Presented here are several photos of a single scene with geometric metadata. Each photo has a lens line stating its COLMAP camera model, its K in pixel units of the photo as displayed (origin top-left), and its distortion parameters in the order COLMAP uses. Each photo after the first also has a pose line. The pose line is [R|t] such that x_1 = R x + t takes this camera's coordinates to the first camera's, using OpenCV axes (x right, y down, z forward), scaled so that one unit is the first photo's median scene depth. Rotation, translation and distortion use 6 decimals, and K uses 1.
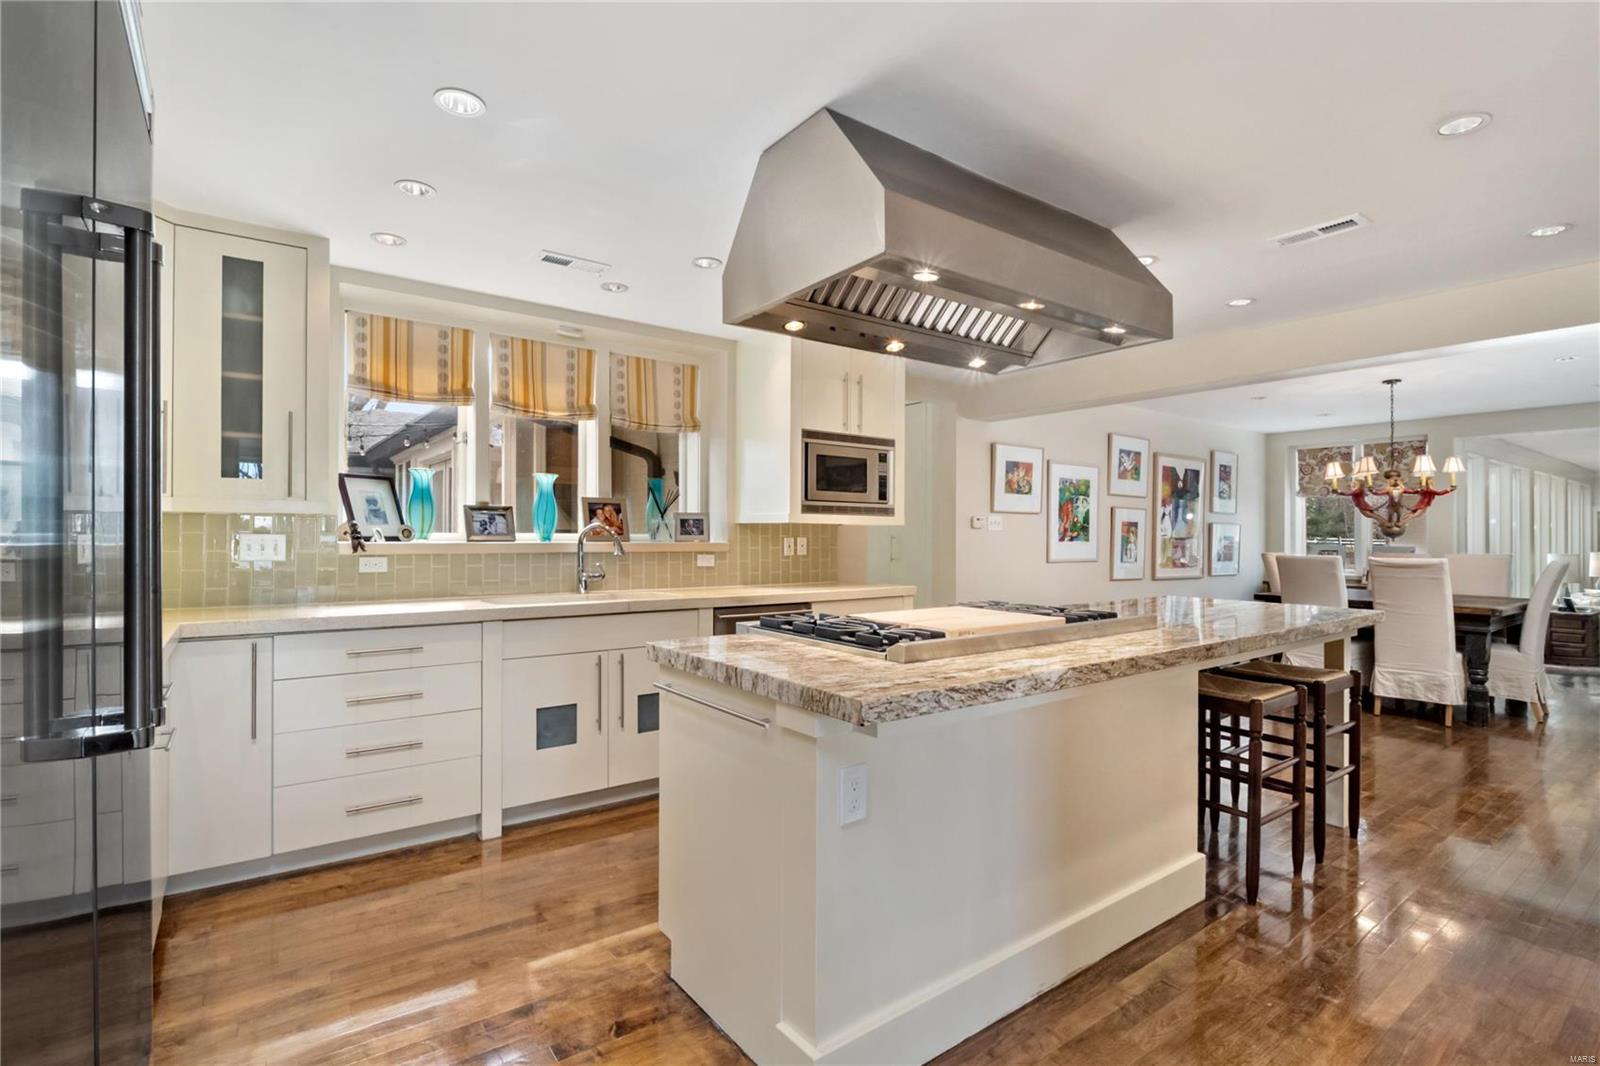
lens RADIAL K [[764.4, 0, 800.0], [0, 764.4, 533.0], [0, 0, 1]] dist [-0.002424, -0.000537]
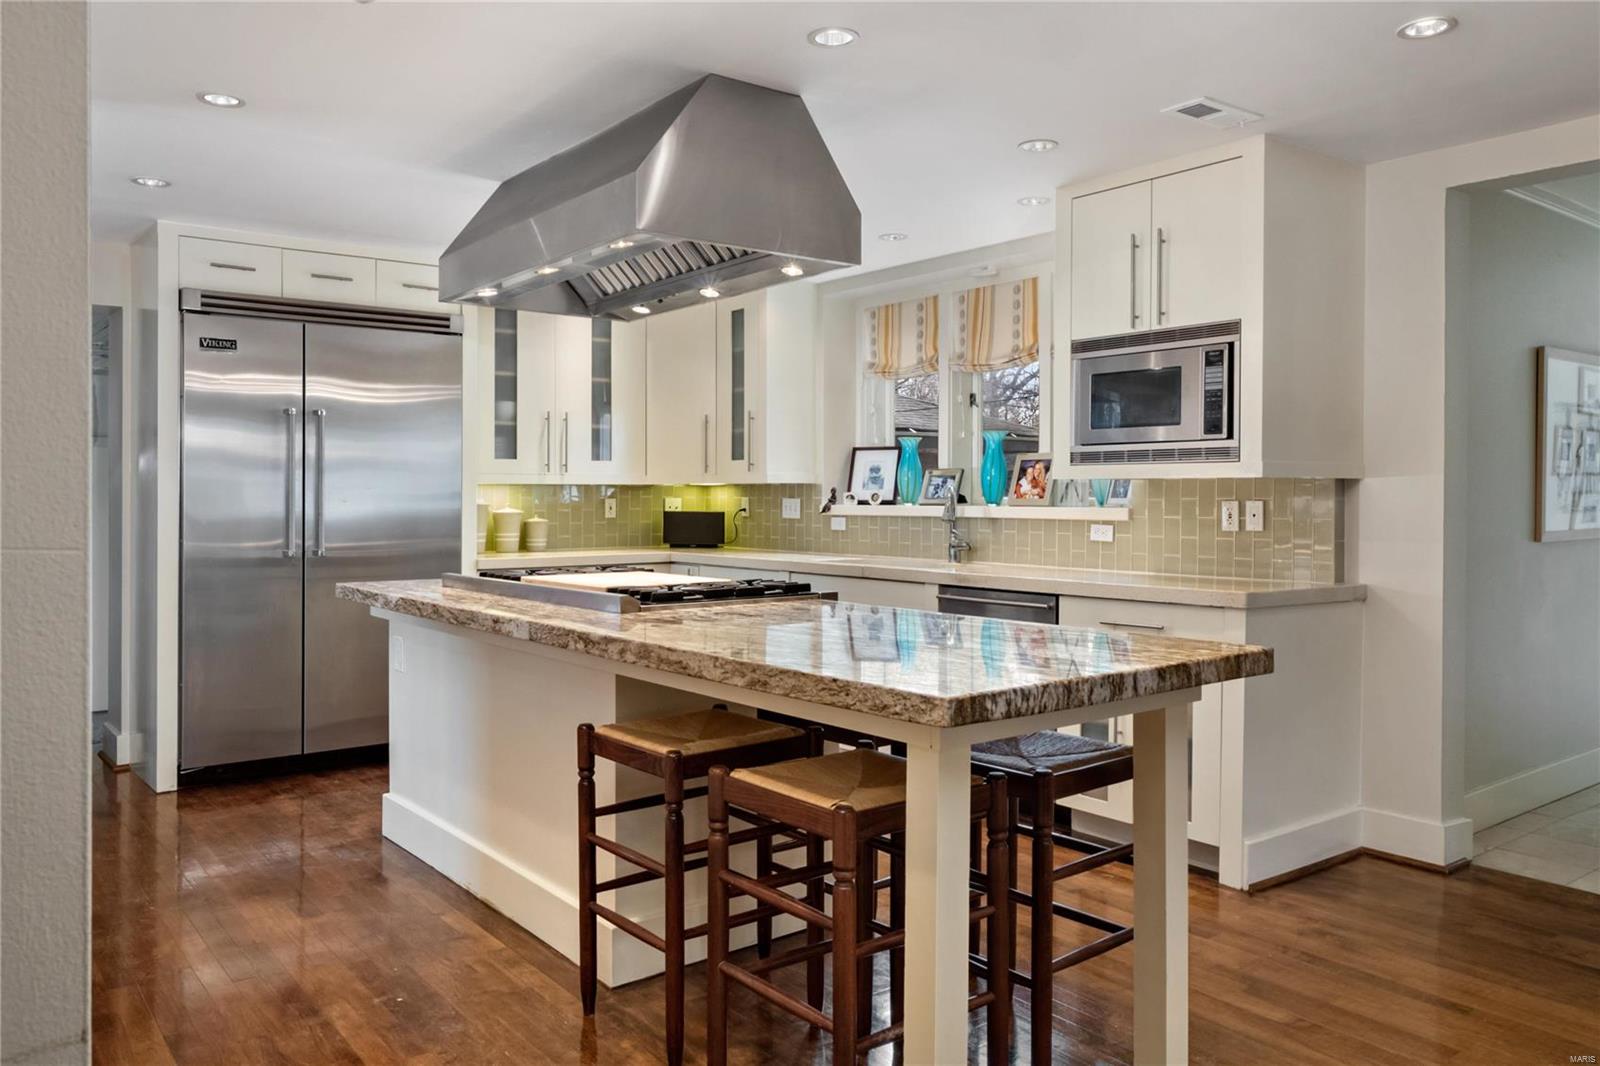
lens RADIAL K [[1186.9, 0, 797.1], [0, 1186.9, 504.5], [0, 0, 1]] dist [-0.002506, -0.000810]
pose [[0.008451, -0.001905, -0.999962, 1.002955], [-0.003845, 0.999991, -0.001938, 0.012417], [0.999957, 0.003862, 0.008443, 0.704165]]
